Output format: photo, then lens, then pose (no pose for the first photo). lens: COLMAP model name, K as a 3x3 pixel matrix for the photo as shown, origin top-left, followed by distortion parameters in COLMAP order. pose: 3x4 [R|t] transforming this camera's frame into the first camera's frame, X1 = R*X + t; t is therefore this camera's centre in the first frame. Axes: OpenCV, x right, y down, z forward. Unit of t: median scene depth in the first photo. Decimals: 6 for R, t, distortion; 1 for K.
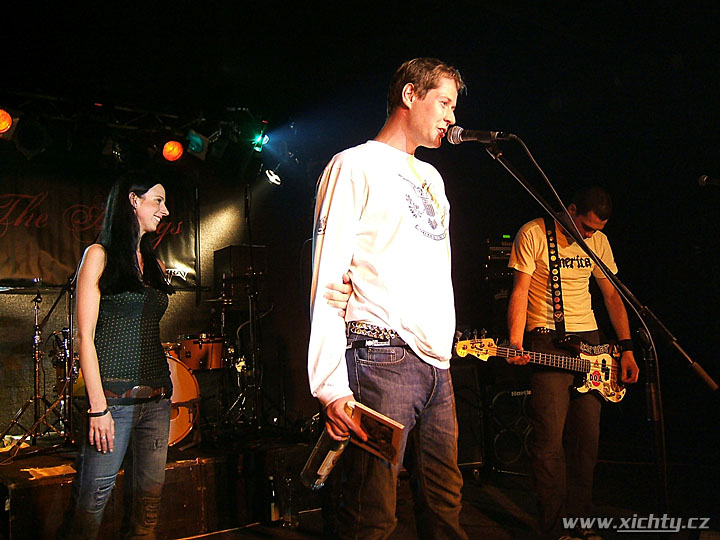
lens RADIAL K [[721.4, 0, 360.0], [0, 721.4, 270.0], [0, 0, 1]] dist [-0.088734, -0.020839]
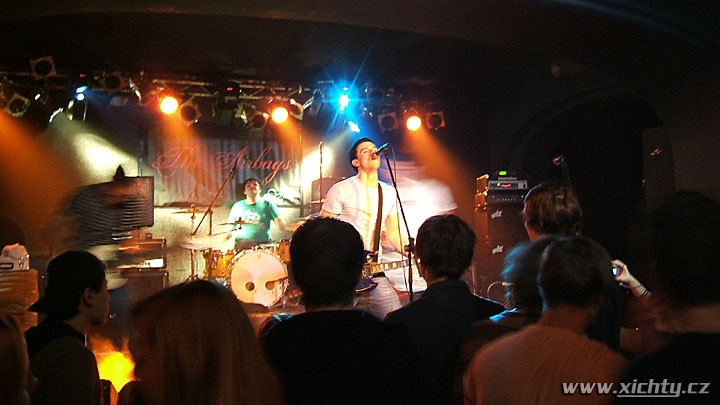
lens RADIAL K [[749.8, 0, 360.0], [0, 749.8, 202.5], [0, 0, 1]] dist [-0.121005, 0.006351]
pose [[0.970265, 0.006217, -0.241963, 0.291533], [0.004556, 0.999024, 0.043937, -0.055196], [0.242000, -0.043733, 0.969290, -0.498261]]
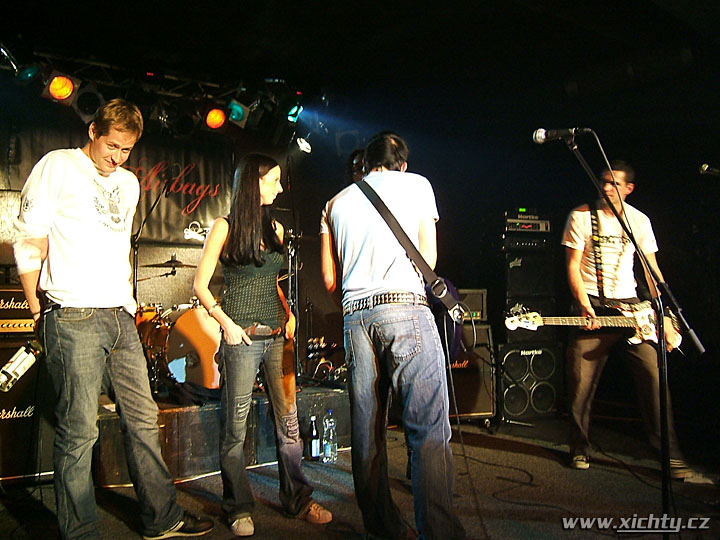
lens RADIAL K [[721.4, 0, 360.0], [0, 721.4, 270.0], [0, 0, 1]] dist [-0.088734, -0.020839]
pose [[0.999334, 0.033763, 0.013858, -0.055125], [-0.034453, 0.998001, 0.052985, -0.004534], [-0.012041, -0.053427, 0.998499, -0.091315]]
